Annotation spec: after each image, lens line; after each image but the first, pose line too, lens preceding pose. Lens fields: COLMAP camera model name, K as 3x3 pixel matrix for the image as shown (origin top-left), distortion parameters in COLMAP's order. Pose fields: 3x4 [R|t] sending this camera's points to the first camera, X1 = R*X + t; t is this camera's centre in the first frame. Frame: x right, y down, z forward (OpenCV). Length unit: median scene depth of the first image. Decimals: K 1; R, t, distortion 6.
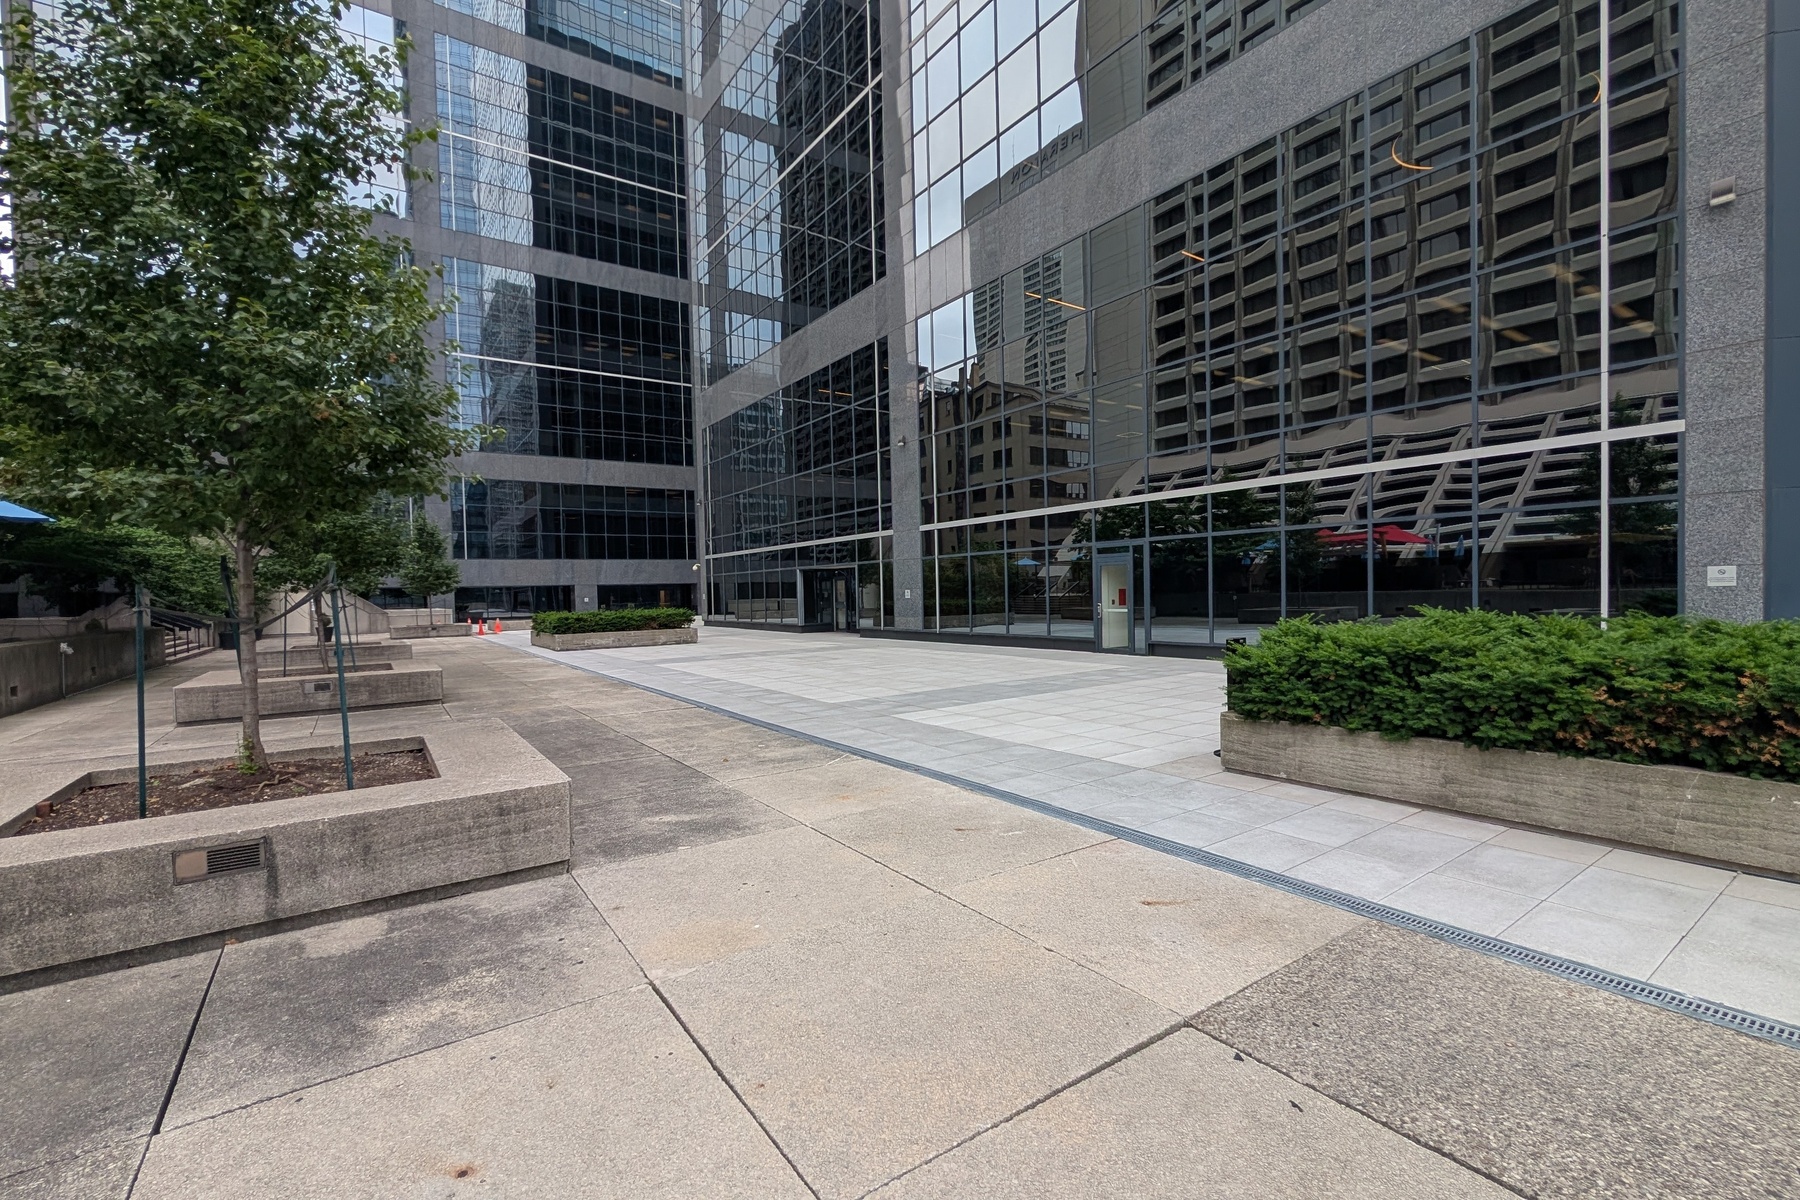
lens RADIAL K [[769.7, 0, 906.8], [0, 769.7, 608.5], [0, 0, 1]] dist [-0.001077, 0.000427]
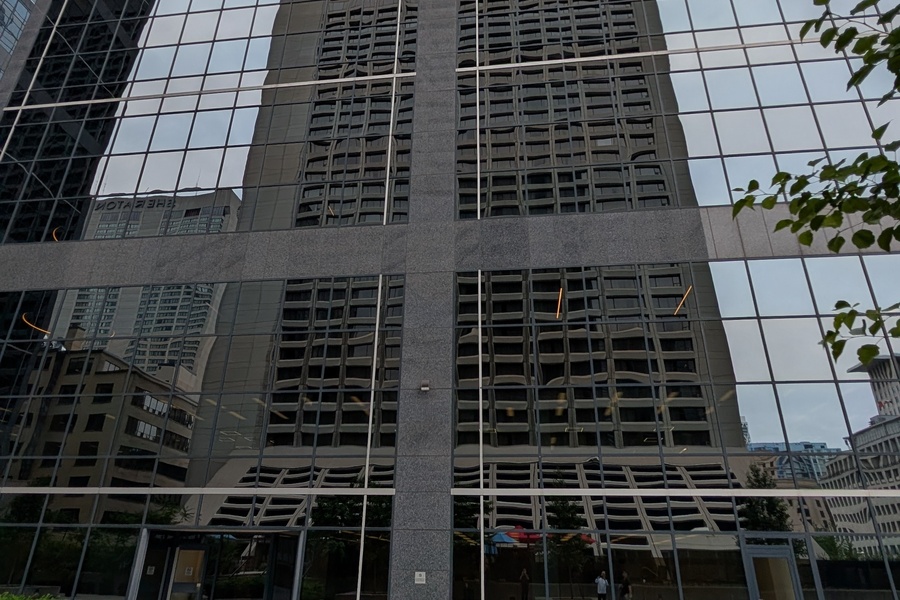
lens RADIAL K [[577.2, 0, 446.8], [0, 577.2, 300.0], [0, 0, 1]] dist [-0.002080, -0.000240]
pose [[0.671717, 0.342315, 0.656975, -0.194927], [-0.014694, 0.892819, -0.450176, -0.003155], [-0.740662, 0.292737, 0.604752, 0.231702]]
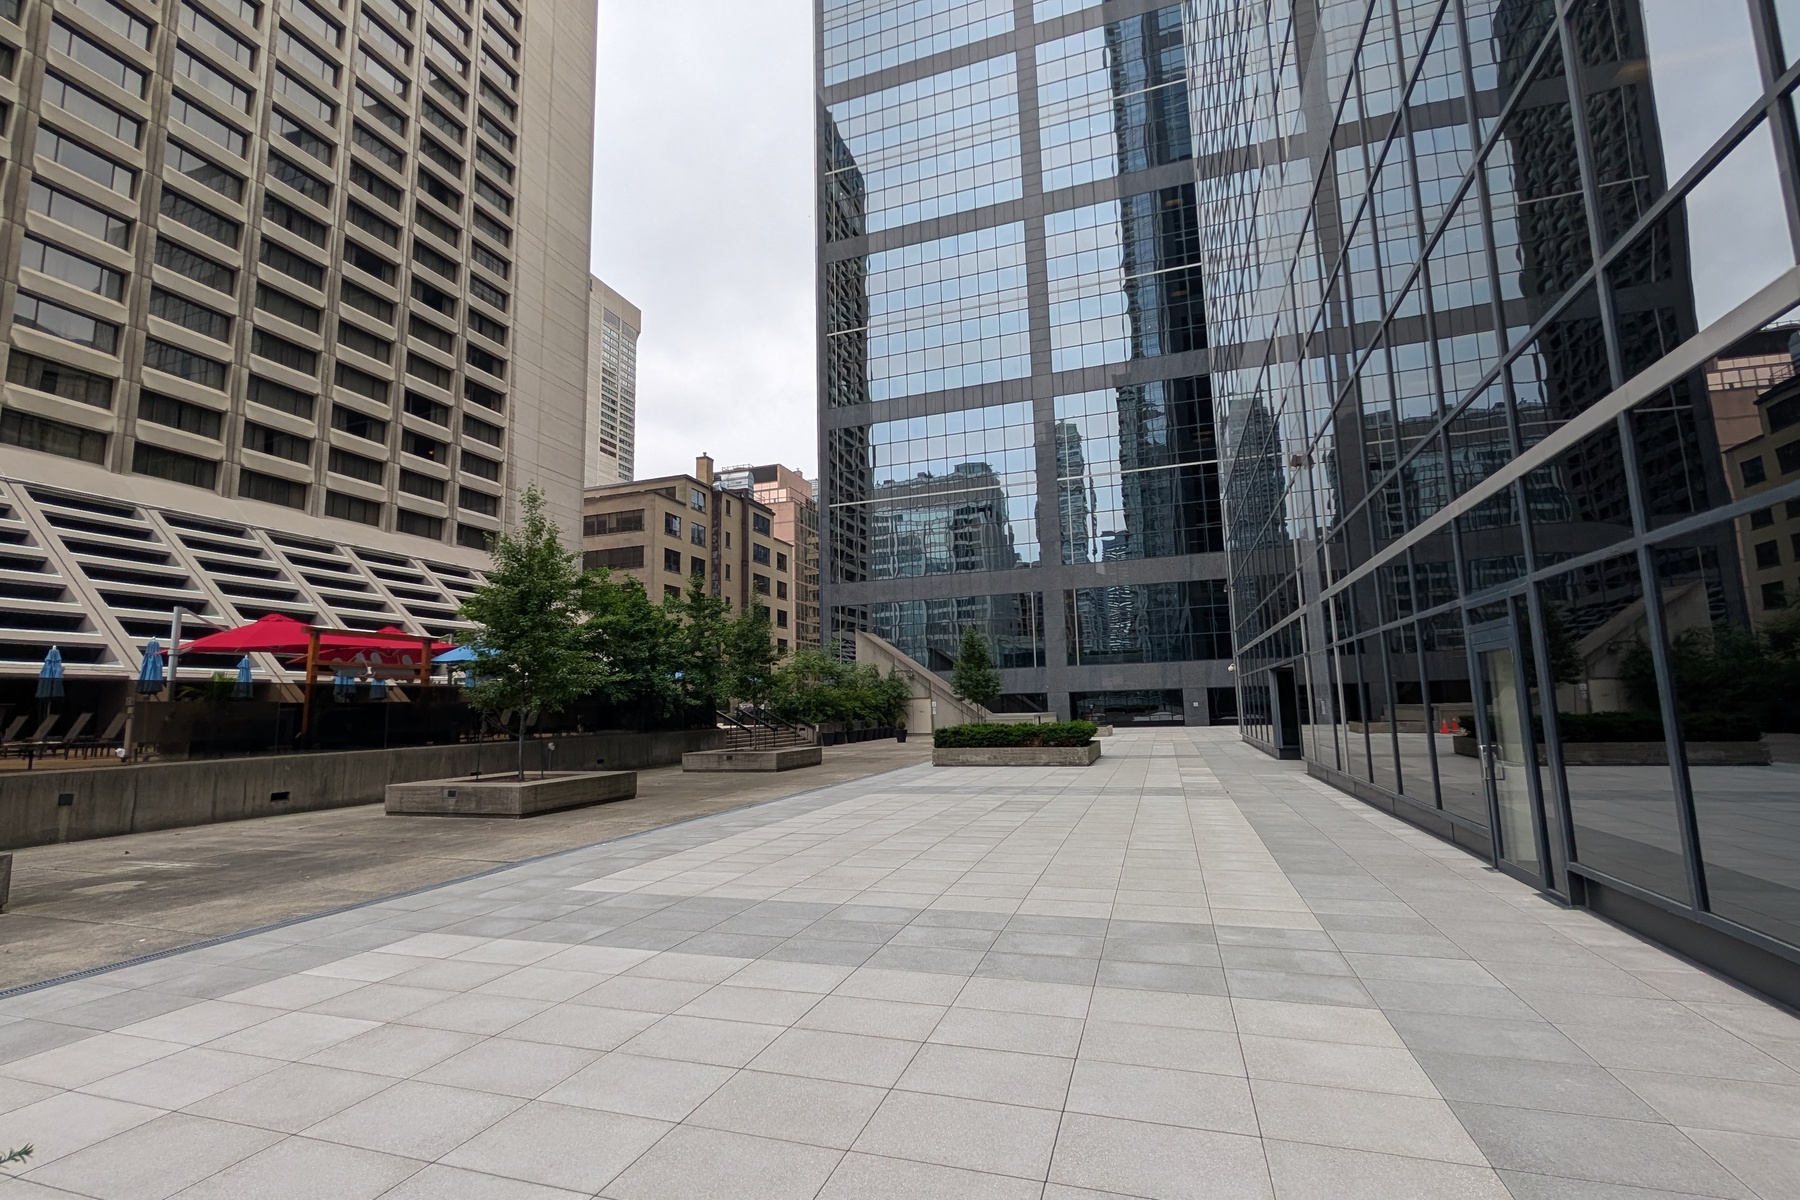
lens RADIAL K [[769.7, 0, 906.8], [0, 769.7, 608.5], [0, 0, 1]] dist [-0.001077, 0.000427]
pose [[0.599252, -0.094349, -0.794981, 0.123012], [-0.008180, 0.992258, -0.123928, -0.007966], [0.800519, 0.080767, 0.593840, 0.160655]]
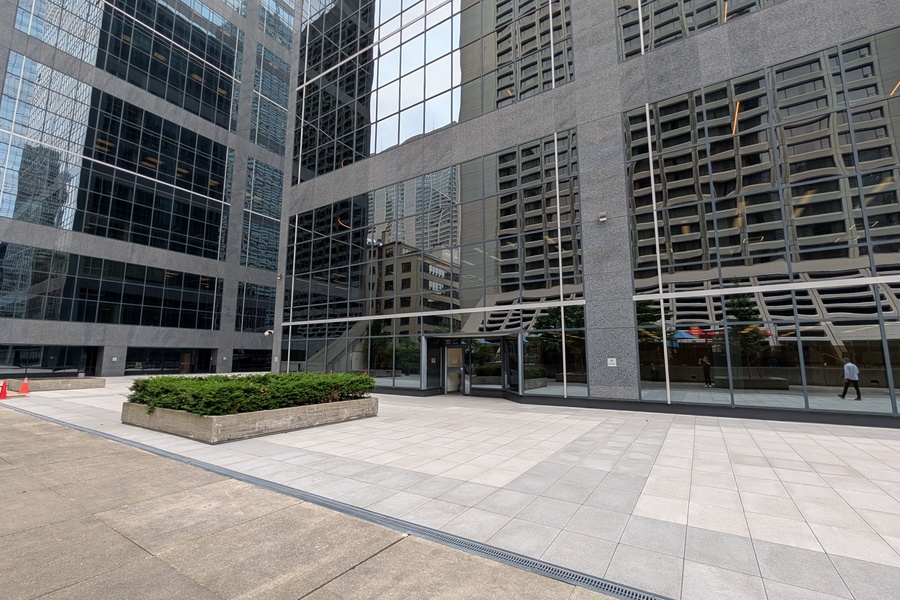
lens RADIAL K [[386.3, 0, 450.5], [0, 386.3, 302.8], [0, 0, 1]] dist [0.001010, 0.000207]
pose [[0.927035, 0.078007, 0.366771, -0.163925], [-0.015191, 0.985132, -0.171129, -0.002528], [-0.374667, 0.153071, 0.914437, 0.256594]]
